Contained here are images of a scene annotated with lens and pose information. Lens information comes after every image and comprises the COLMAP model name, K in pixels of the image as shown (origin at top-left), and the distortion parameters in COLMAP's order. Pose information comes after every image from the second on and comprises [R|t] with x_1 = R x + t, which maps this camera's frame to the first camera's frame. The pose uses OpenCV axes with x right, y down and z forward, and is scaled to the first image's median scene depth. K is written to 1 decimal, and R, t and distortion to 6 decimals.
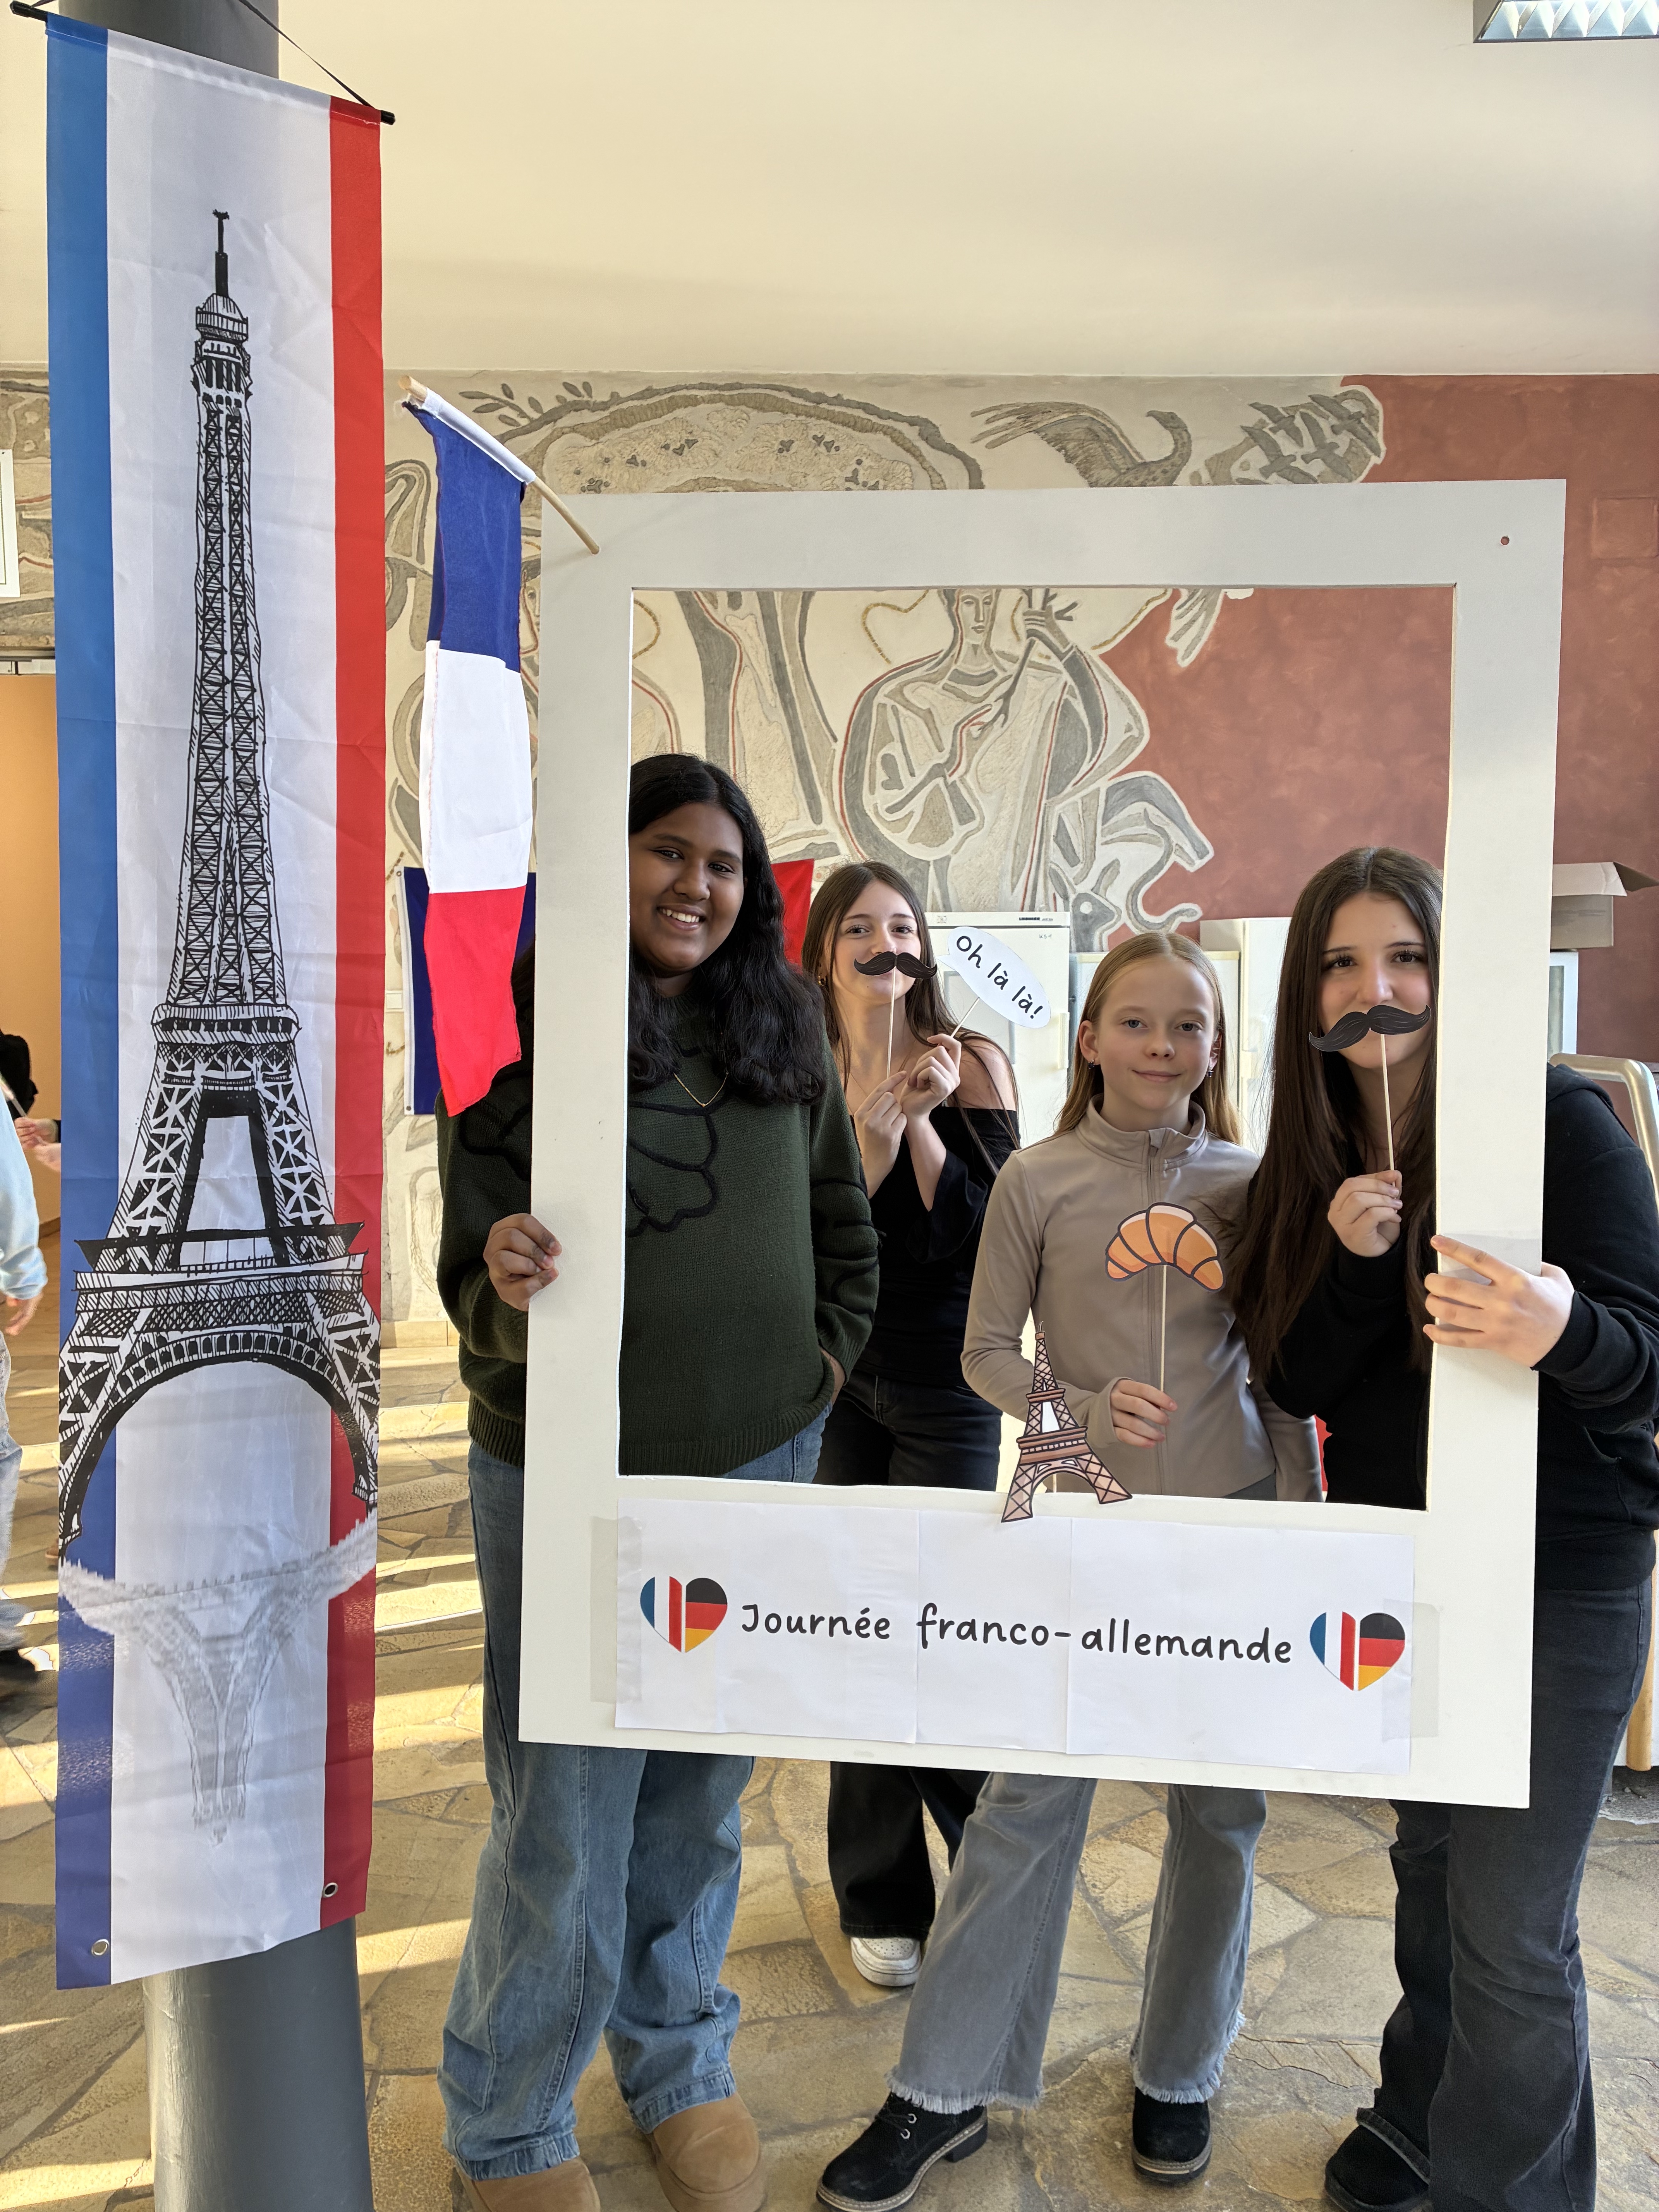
lens RADIAL K [[1499.9, 0, 782.8], [0, 1499.9, 1131.0], [0, 0, 1]] dist [0.006387, 0.002171]
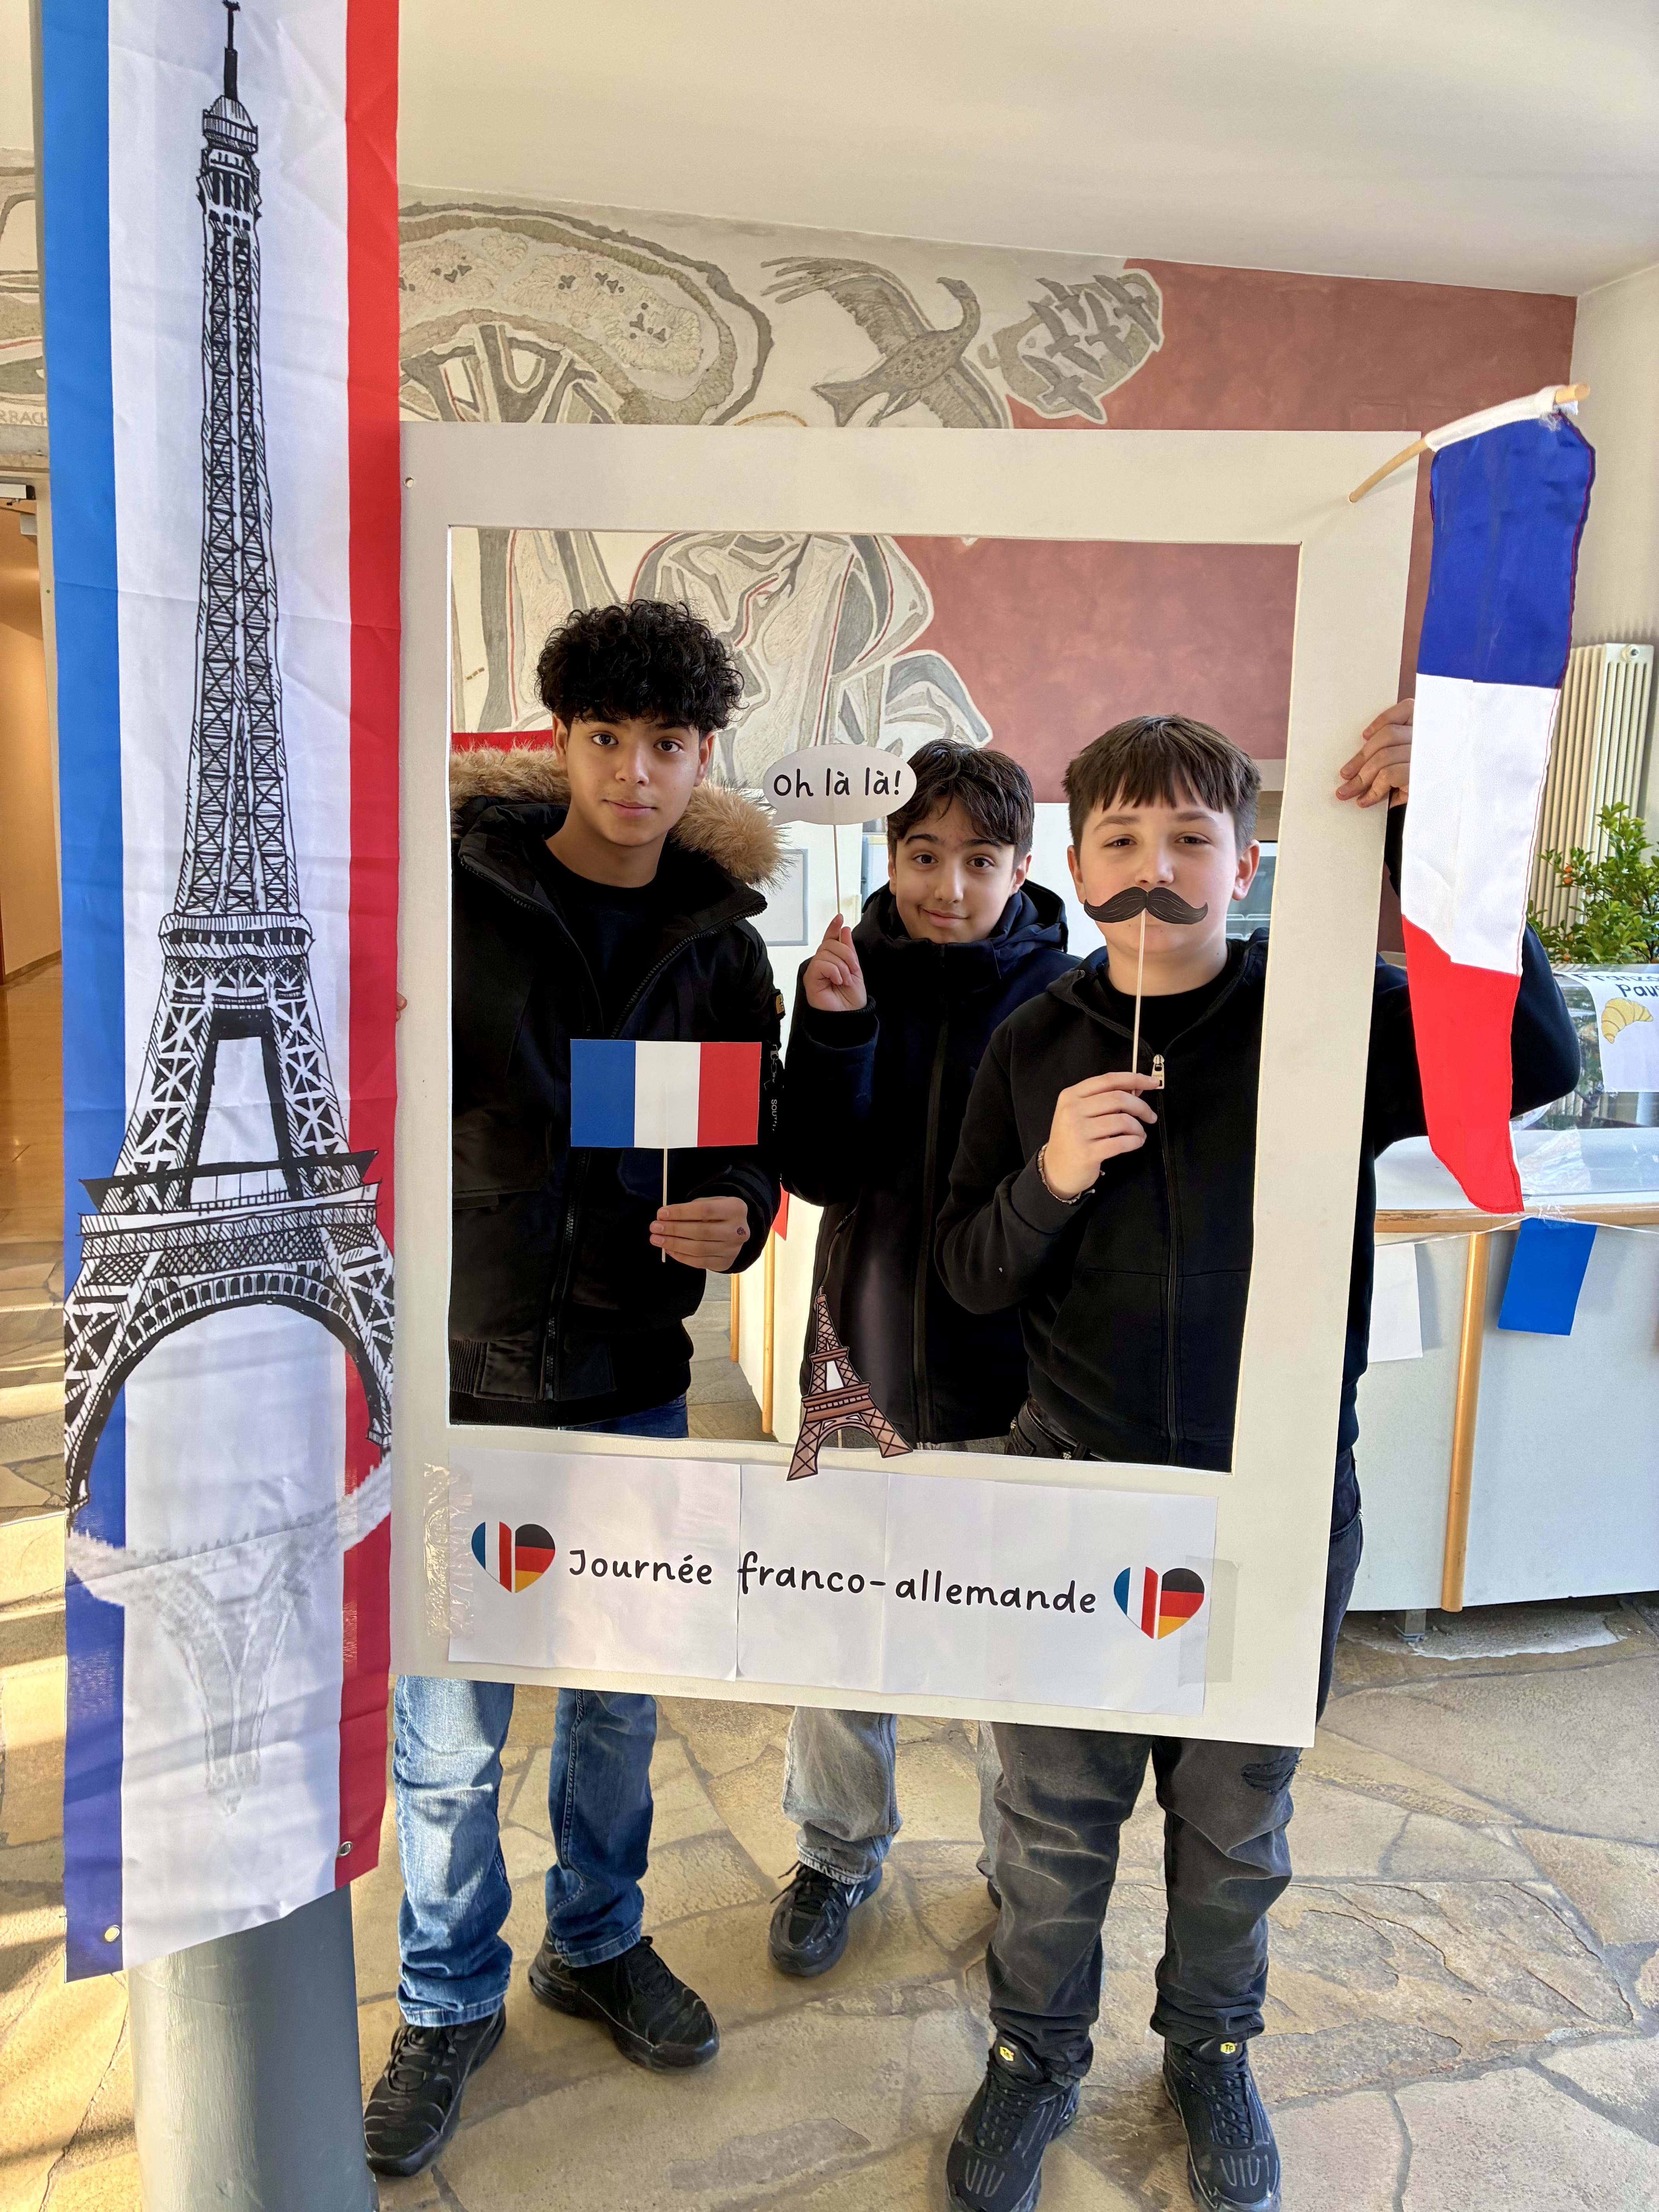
lens RADIAL K [[1513.4, 0, 737.3], [0, 1513.4, 1094.1], [0, 0, 1]] dist [0.018281, -0.016120]
pose [[0.984746, -0.007038, 0.173856, -0.228769], [-0.004245, 0.997912, 0.064442, -0.035543], [-0.173946, -0.064197, 0.982660, 0.045558]]
